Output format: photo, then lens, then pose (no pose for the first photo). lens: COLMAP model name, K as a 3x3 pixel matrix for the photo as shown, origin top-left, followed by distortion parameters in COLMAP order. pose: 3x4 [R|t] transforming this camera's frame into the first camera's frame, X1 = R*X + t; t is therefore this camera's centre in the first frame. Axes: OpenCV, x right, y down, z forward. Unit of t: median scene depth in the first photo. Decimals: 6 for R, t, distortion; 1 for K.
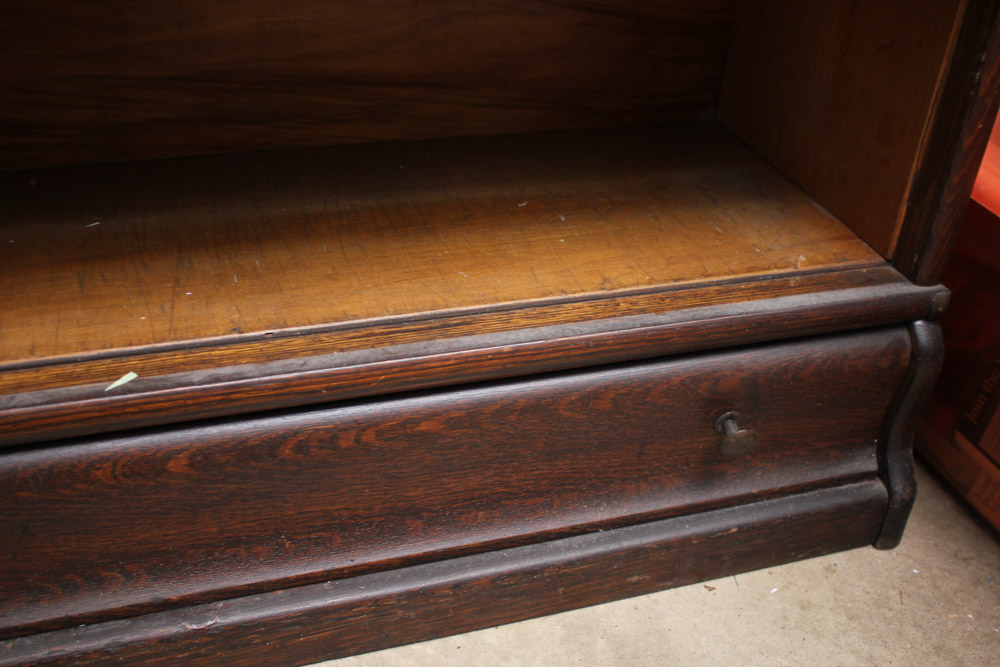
lens RADIAL K [[1114.6, 0, 500.0], [0, 1114.6, 333.5], [0, 0, 1]] dist [-0.119317, 0.116553]
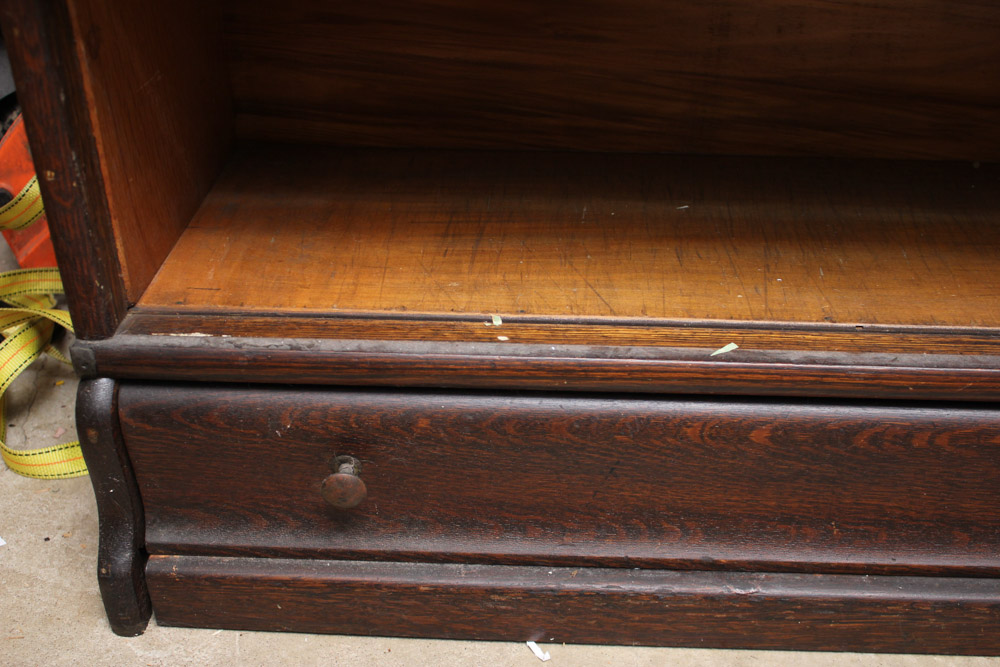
lens RADIAL K [[1114.6, 0, 500.0], [0, 1114.6, 333.5], [0, 0, 1]] dist [-0.119317, 0.116553]
pose [[0.923861, 0.138664, -0.356725, -0.146631], [-0.145766, 0.989294, 0.007041, 0.047479], [0.353882, 0.045493, 0.934183, -0.087676]]
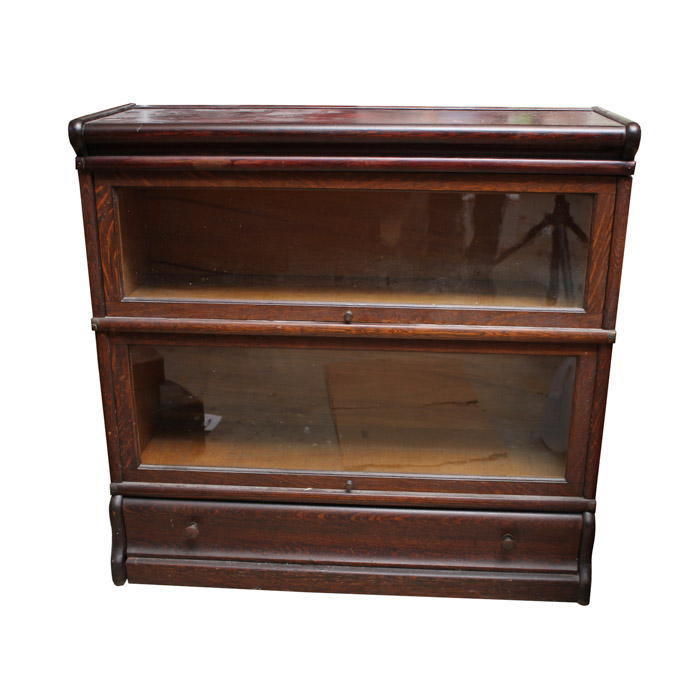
lens RADIAL K [[769.5, 0, 350.0], [0, 769.5, 350.0], [0, 0, 1]] dist [-0.087166, 0.014603]
pose [[0.922482, 0.062168, -0.381001, 0.623698], [-0.154014, 0.964268, -0.215561, 0.112502], [0.353987, 0.257530, 0.899095, -1.162146]]
